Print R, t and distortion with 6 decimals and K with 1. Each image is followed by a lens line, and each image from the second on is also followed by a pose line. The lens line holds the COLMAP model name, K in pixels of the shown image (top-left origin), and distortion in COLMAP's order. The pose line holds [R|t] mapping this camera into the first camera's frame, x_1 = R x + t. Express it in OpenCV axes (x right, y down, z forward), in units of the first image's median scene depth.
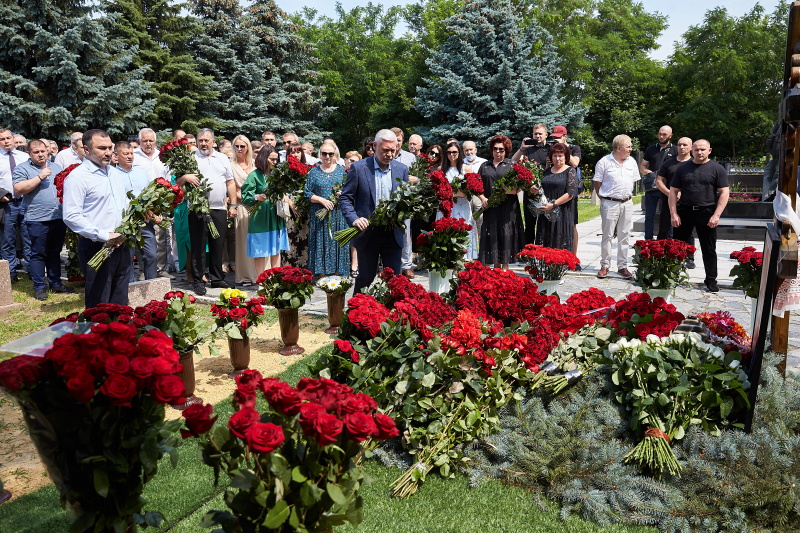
lens RADIAL K [[675.4, 0, 411.3], [0, 675.4, 274.5], [0, 0, 1]] dist [-0.070666, 0.105860]
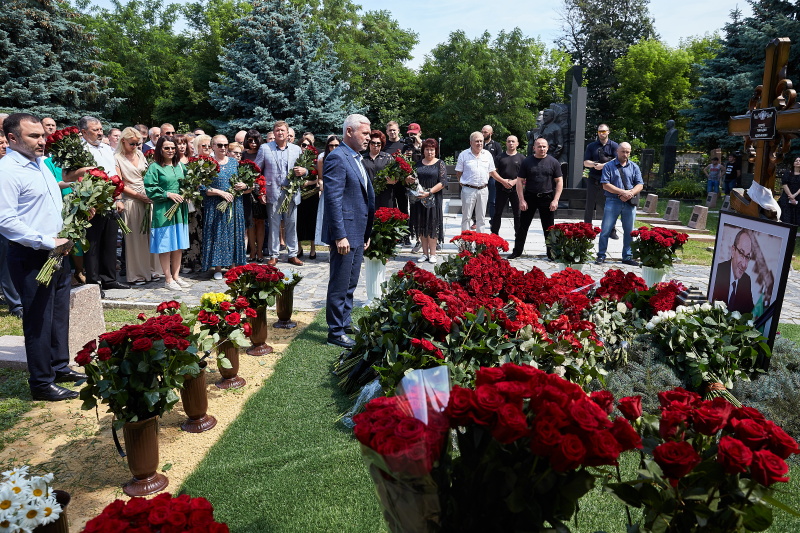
lens RADIAL K [[585.7, 0, 400.0], [0, 585.7, 266.5], [0, 0, 1]] dist [-0.097479, 0.085561]
pose [[0.918547, -0.065523, 0.389844, -0.095613], [0.054602, 0.997745, 0.039043, -0.009011], [-0.391523, -0.014576, 0.920053, 0.047697]]
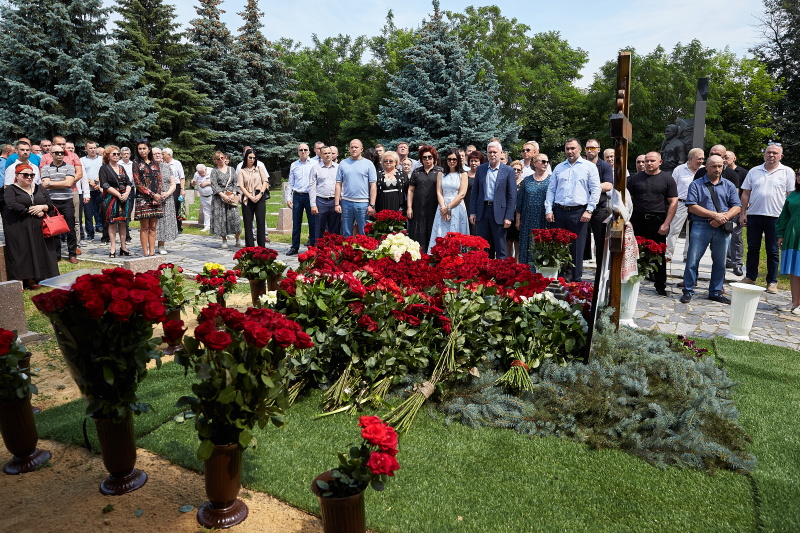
lens RADIAL K [[585.7, 0, 400.0], [0, 585.7, 266.5], [0, 0, 1]] dist [-0.097479, 0.085561]
pose [[0.999364, 0.010919, 0.033933, 0.013568], [-0.010838, 0.999938, -0.002553, 0.007456], [-0.033959, 0.002183, 0.999421, -0.029064]]
